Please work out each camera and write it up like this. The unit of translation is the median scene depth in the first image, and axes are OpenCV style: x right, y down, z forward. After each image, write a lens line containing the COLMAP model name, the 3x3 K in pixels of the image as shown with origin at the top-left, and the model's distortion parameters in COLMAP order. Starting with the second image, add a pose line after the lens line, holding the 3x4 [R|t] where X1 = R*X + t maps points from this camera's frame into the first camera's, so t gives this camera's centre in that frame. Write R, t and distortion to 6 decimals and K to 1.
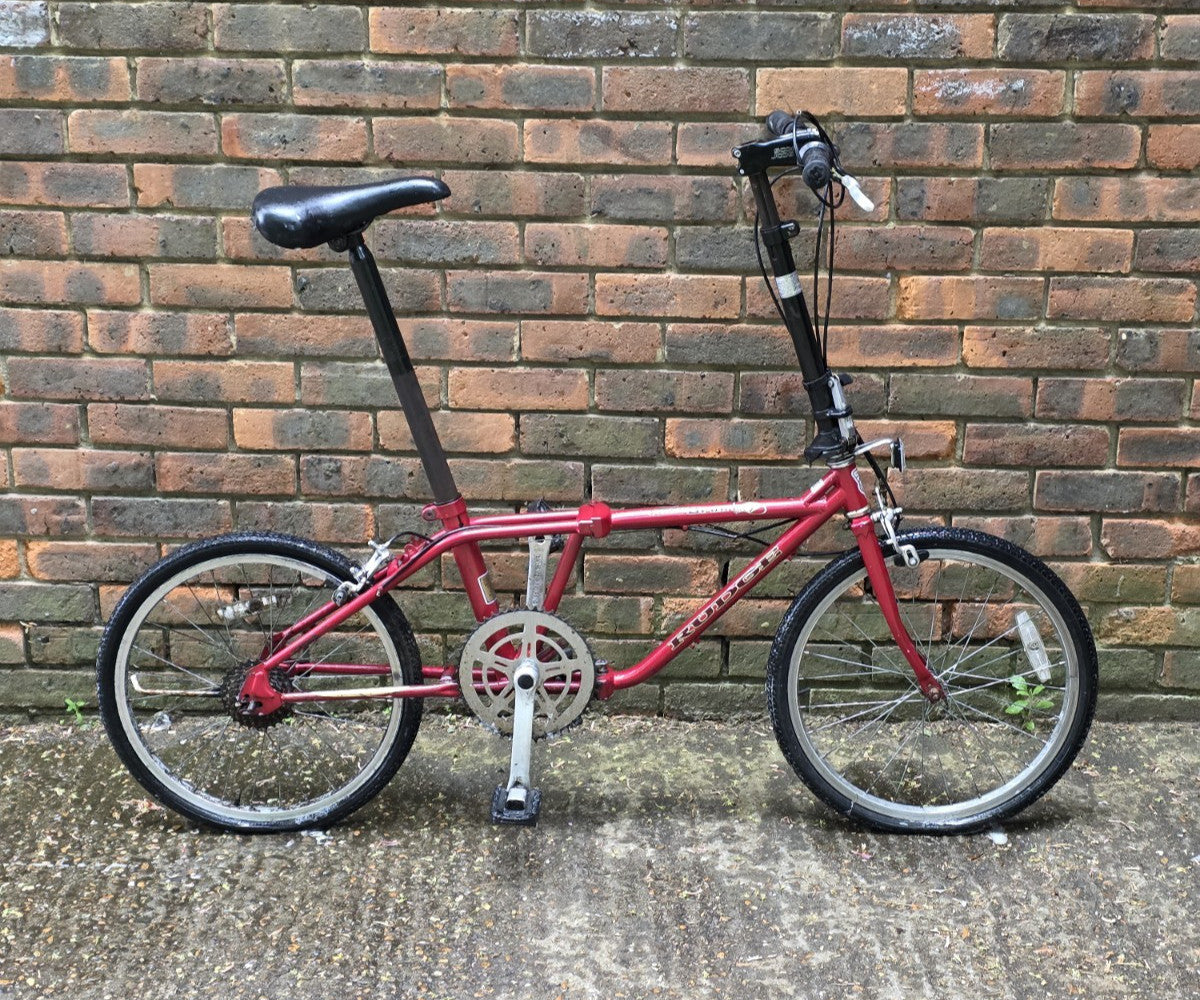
lens RADIAL K [[2139.0, 0, 603.5], [0, 2139.0, 544.1], [0, 0, 1]] dist [0.149761, 0.000000]
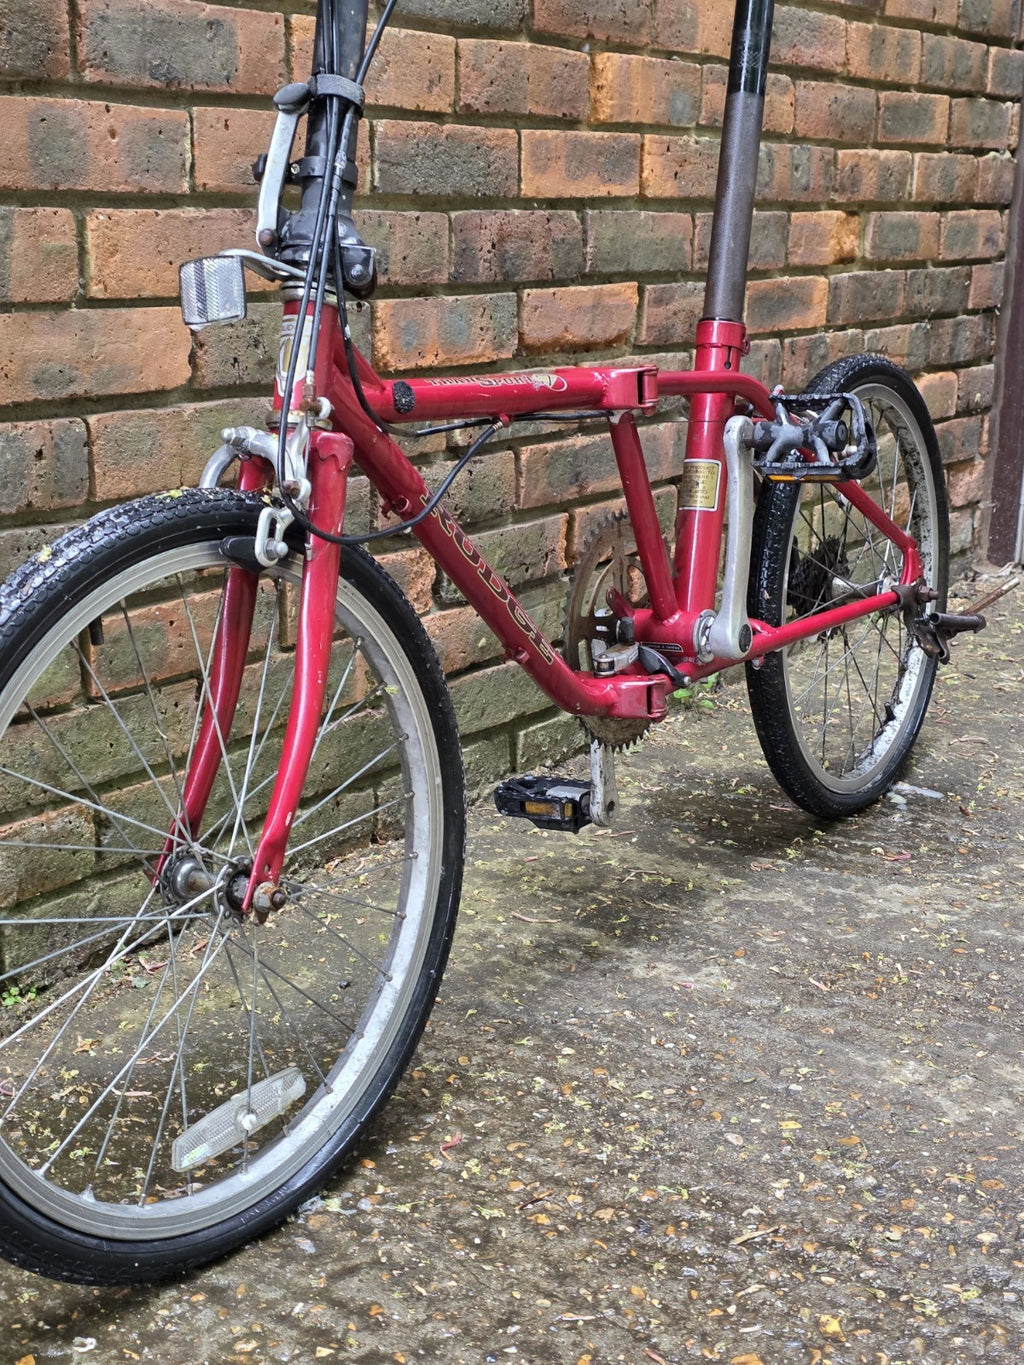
lens RADIAL K [[1829.3, 0, 487.9], [0, 1829.3, 717.4], [0, 0, 1]] dist [0.050848, 0.000000]
pose [[0.554582, -0.224849, 0.801175, -0.379651], [0.301172, 0.951765, 0.058637, 0.028806], [-0.775715, 0.208772, 0.595550, 0.710748]]
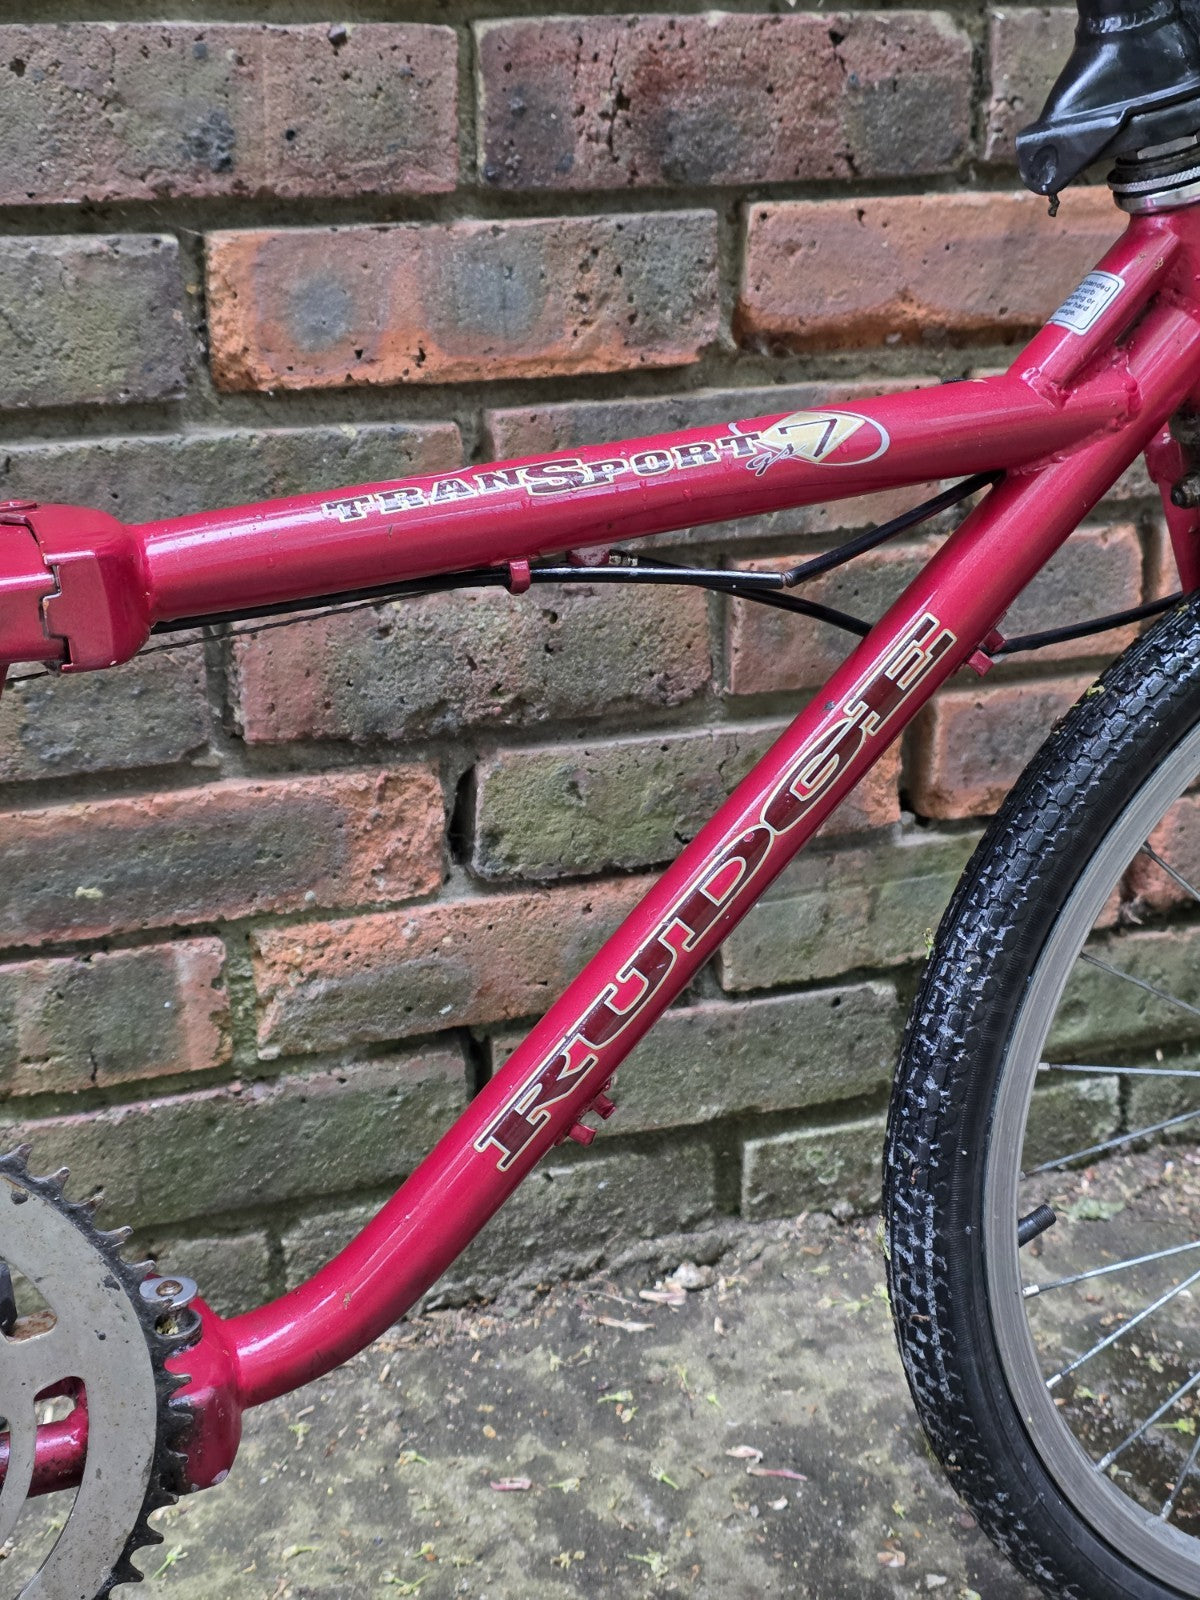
lens RADIAL K [[2144.3, 0, 587.8], [0, 2144.3, 806.8], [0, 0, 1]] dist [0.050848, 0.000000]
pose [[0.931704, -0.141605, 0.334477, -0.023977], [0.144165, 0.989403, 0.017297, 0.010783], [-0.333382, 0.032104, 0.942245, 0.752841]]
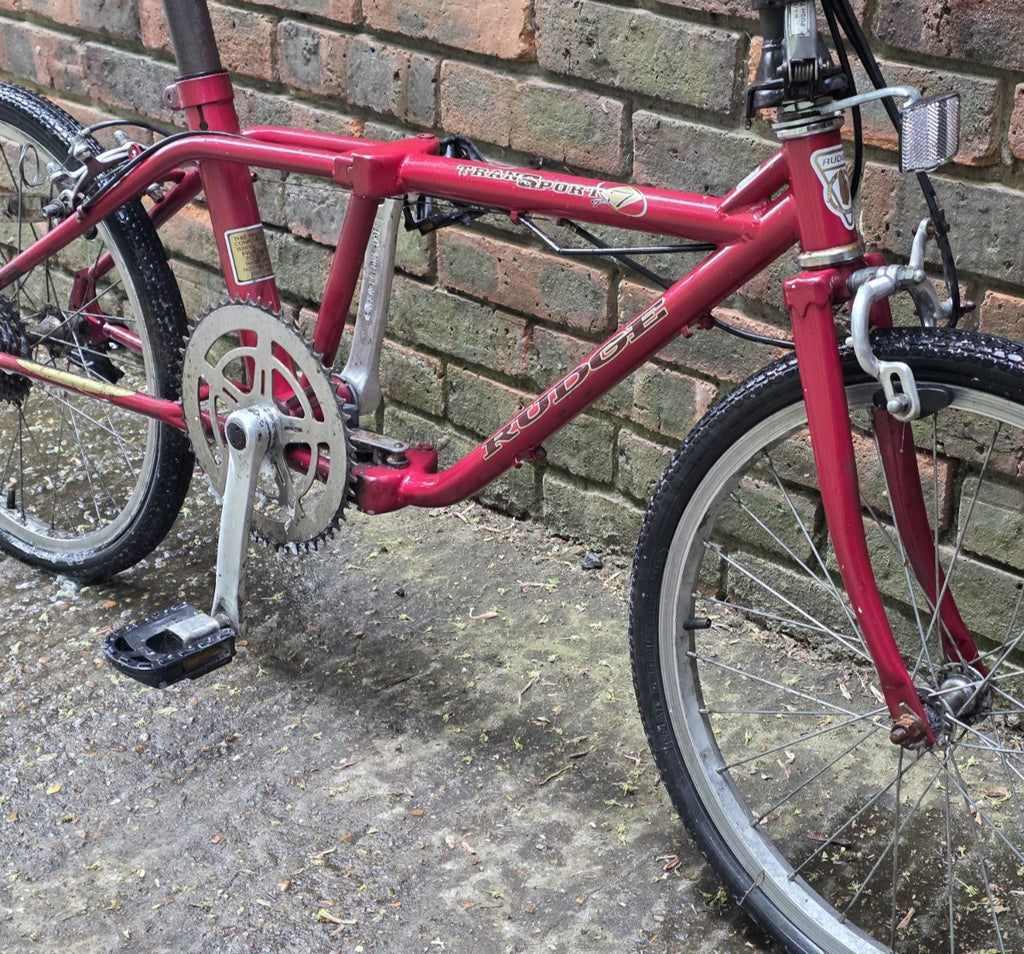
lens RADIAL K [[1827.1, 0, 511.9], [0, 1827.1, 510.5], [0, 0, 1]] dist [0.098663, 0.000000]
pose [[0.758715, 0.294498, -0.581053, 0.274306], [-0.234298, 0.955652, 0.178421, -0.016112], [0.607829, 0.000769, 0.794067, 0.625450]]
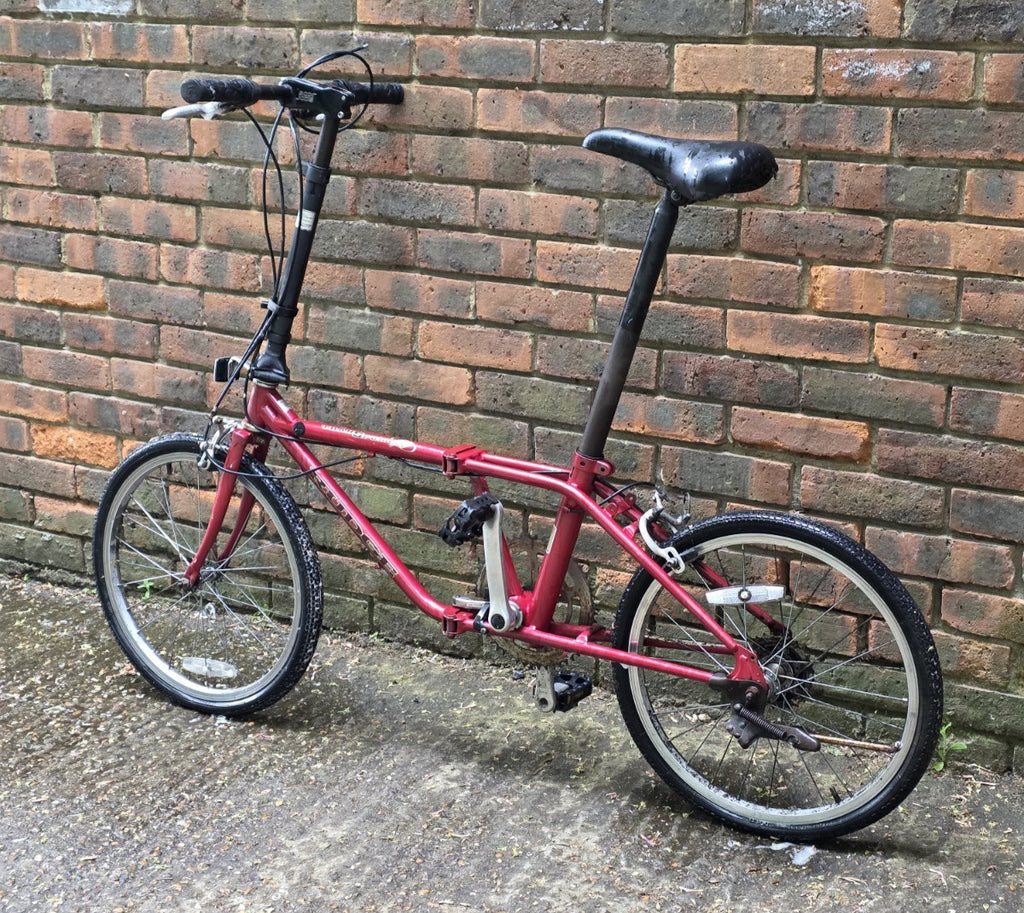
lens RADIAL K [[1826.3, 0, 491.4], [0, 1826.3, 477.1], [0, 0, 1]] dist [0.152844, 0.000000]
pose [[0.880095, 0.130811, -0.456423, 0.393523], [-0.164673, 0.985726, -0.035021, 0.022414], [0.445327, 0.105982, 0.889074, 0.203119]]
